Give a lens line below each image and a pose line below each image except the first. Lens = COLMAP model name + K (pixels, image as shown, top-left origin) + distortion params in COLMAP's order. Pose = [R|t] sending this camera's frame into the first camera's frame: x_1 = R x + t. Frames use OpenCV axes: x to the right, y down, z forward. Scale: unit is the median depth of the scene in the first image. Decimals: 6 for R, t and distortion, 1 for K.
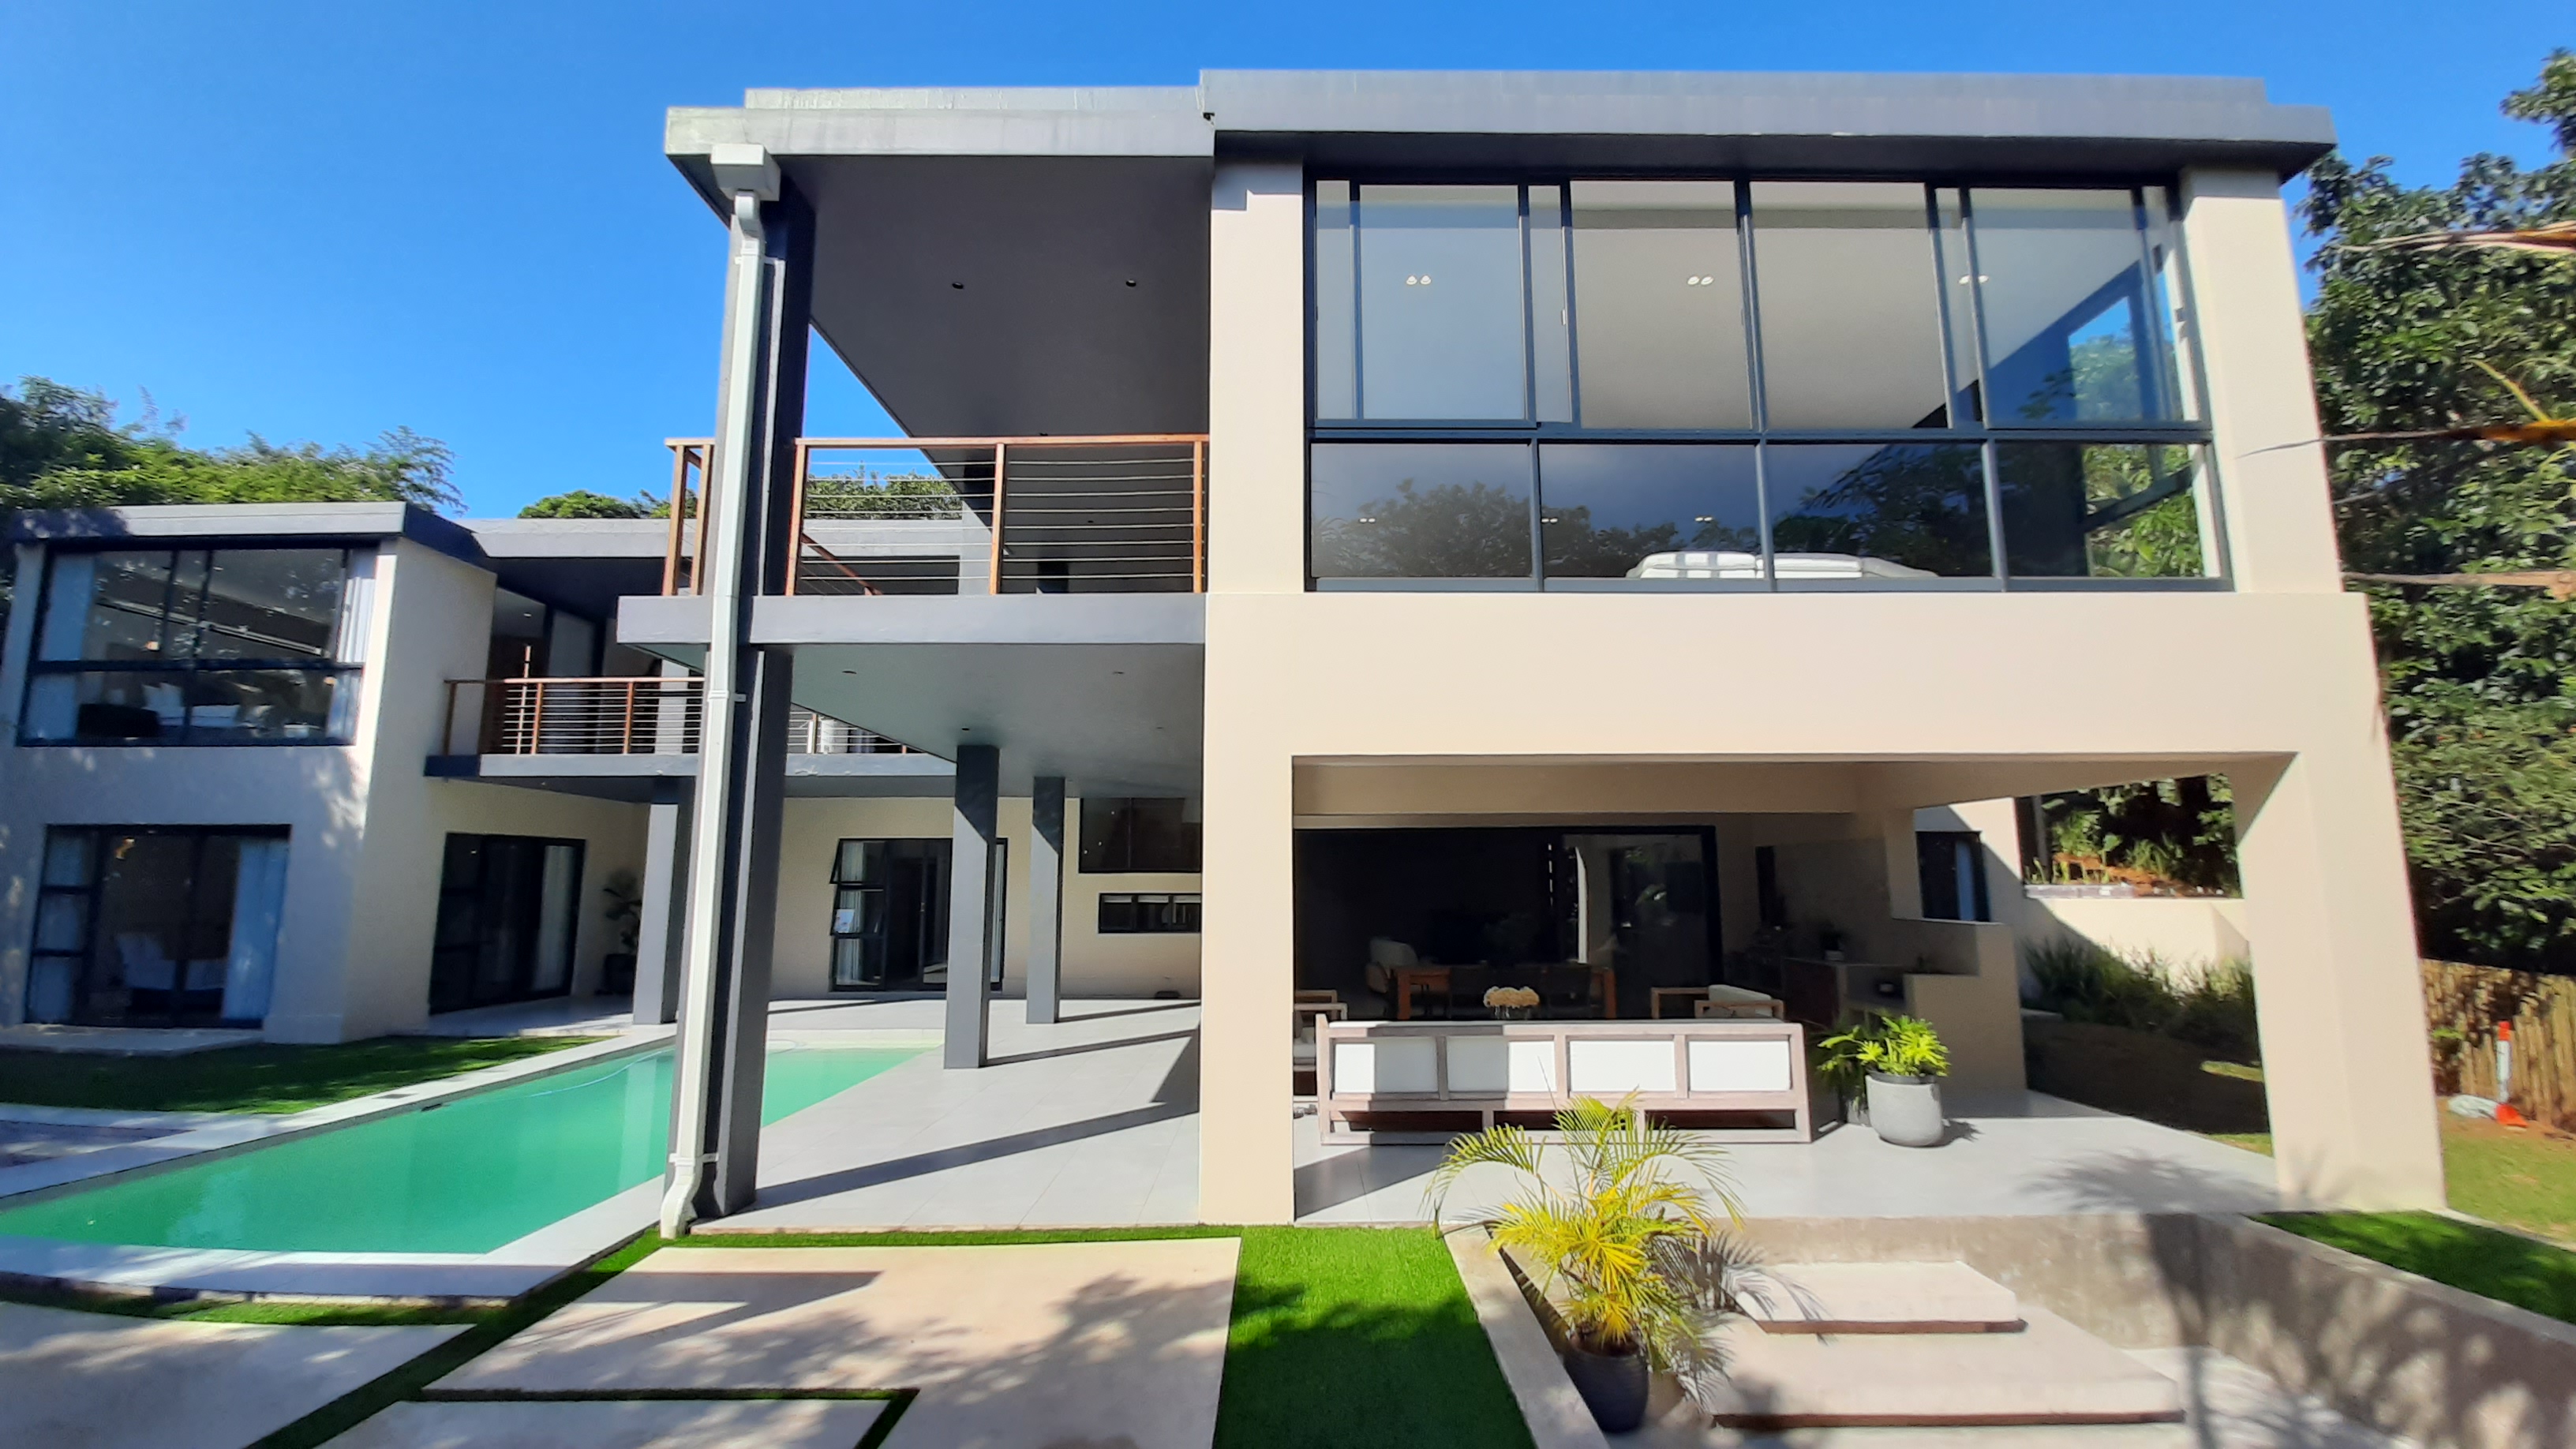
lens RADIAL K [[1003.2, 0, 1290.4], [0, 1003.2, 745.2], [0, 0, 1]] dist [0.013499, -0.013775]
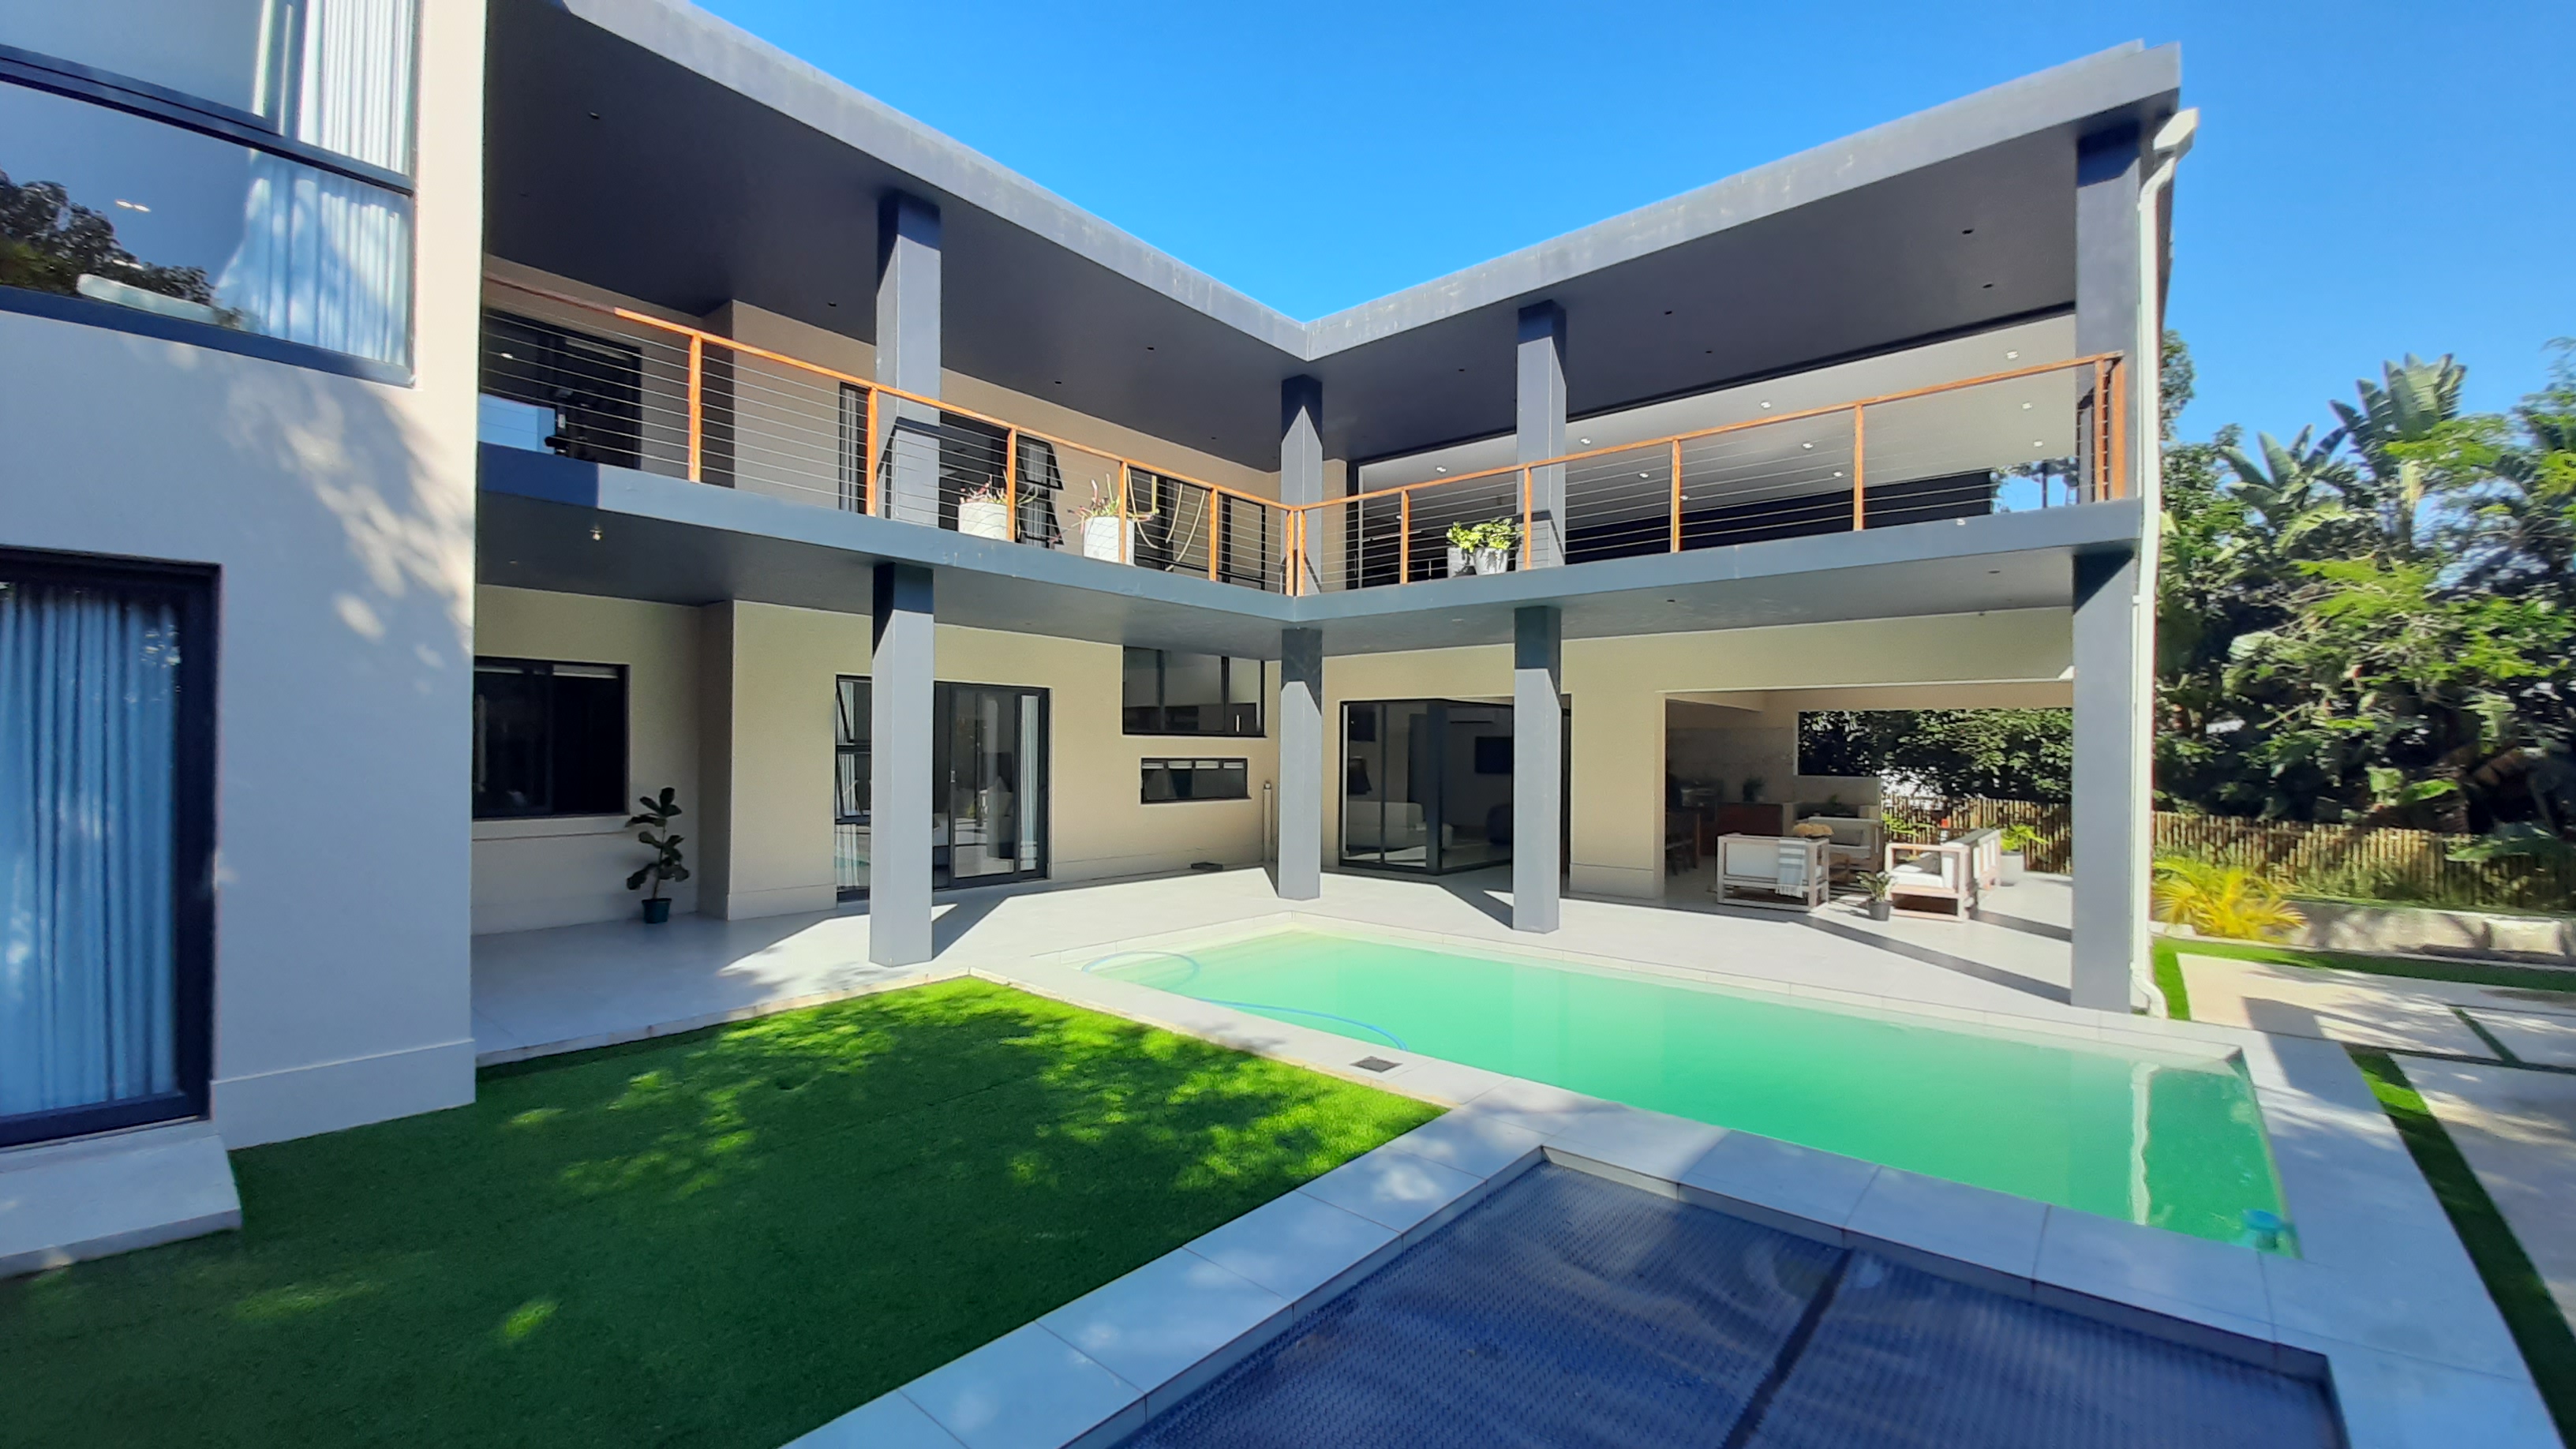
lens RADIAL K [[1003.2, 0, 1290.4], [0, 1003.2, 745.2], [0, 0, 1]] dist [0.013499, -0.013775]
pose [[0.643269, 0.011718, 0.765551, -0.989106], [-0.112145, 0.990541, 0.079070, 0.069970], [-0.757383, -0.136716, 0.638498, 0.450014]]
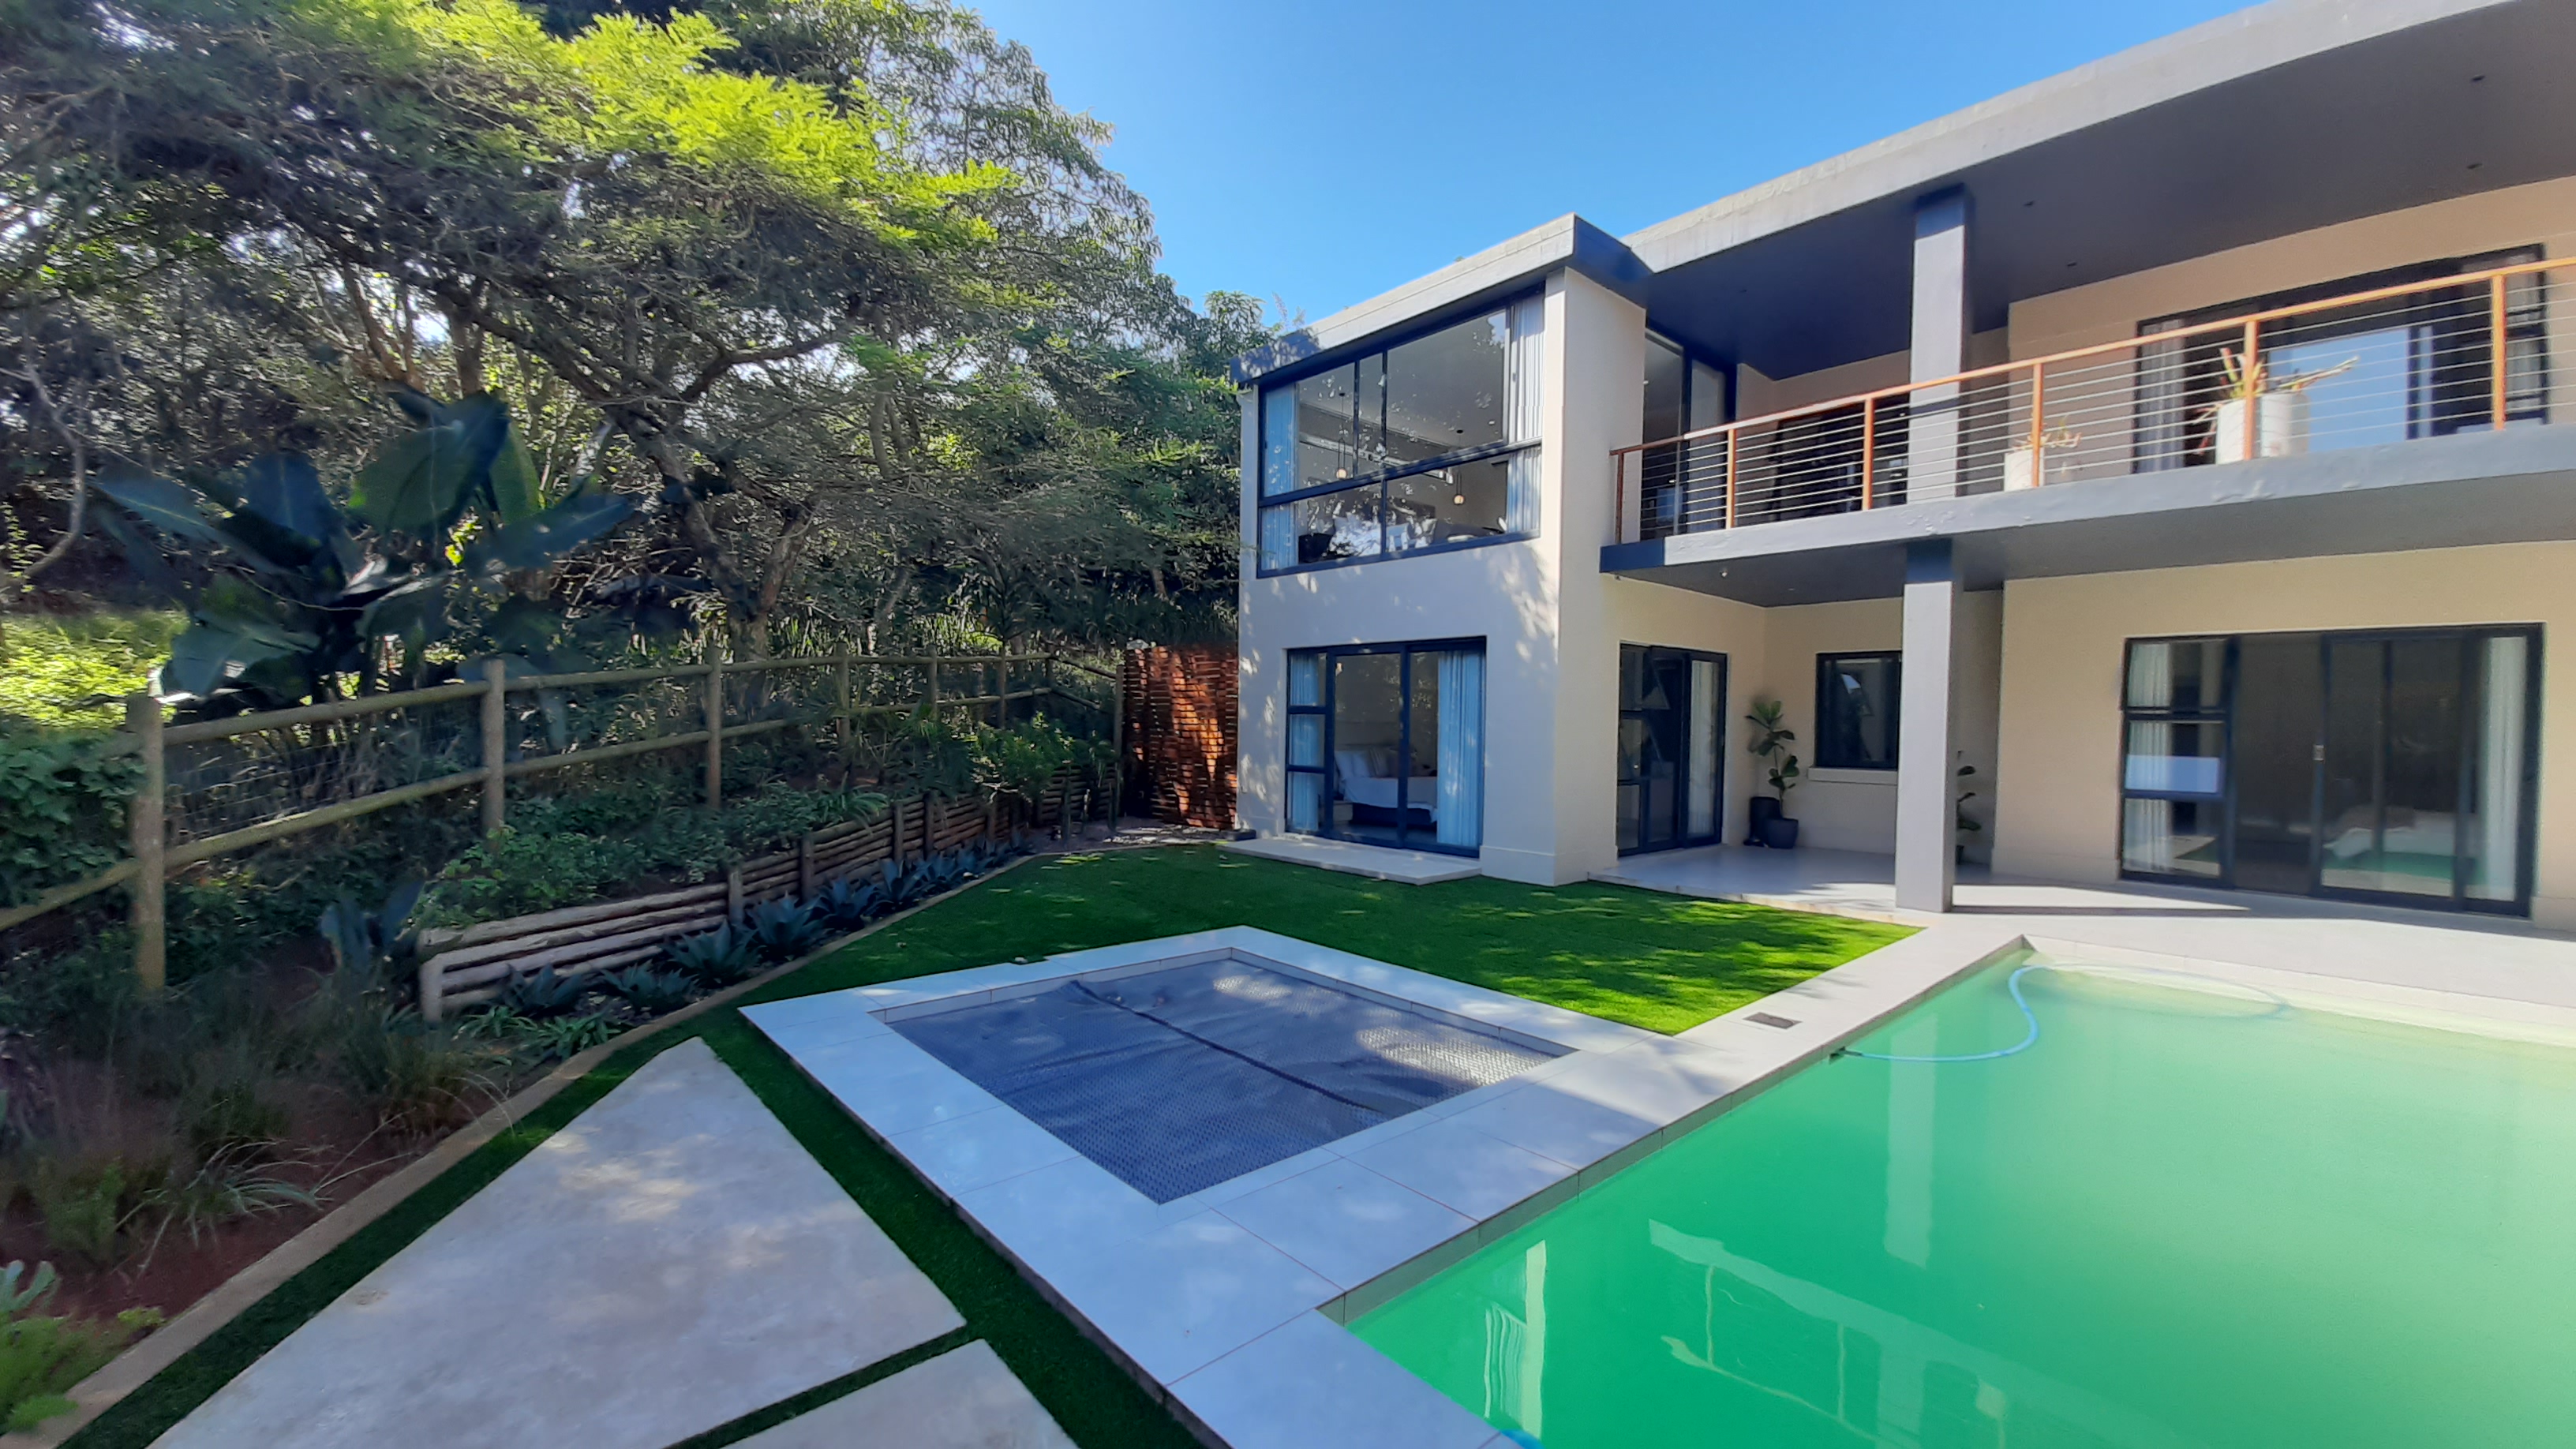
lens RADIAL K [[1003.2, 0, 1290.4], [0, 1003.2, 745.2], [0, 0, 1]] dist [0.013499, -0.013775]
pose [[0.675796, 0.028689, -0.736530, -0.441667], [0.083737, 0.989785, 0.115386, 0.056677], [0.732317, -0.139653, 0.666490, 0.260867]]
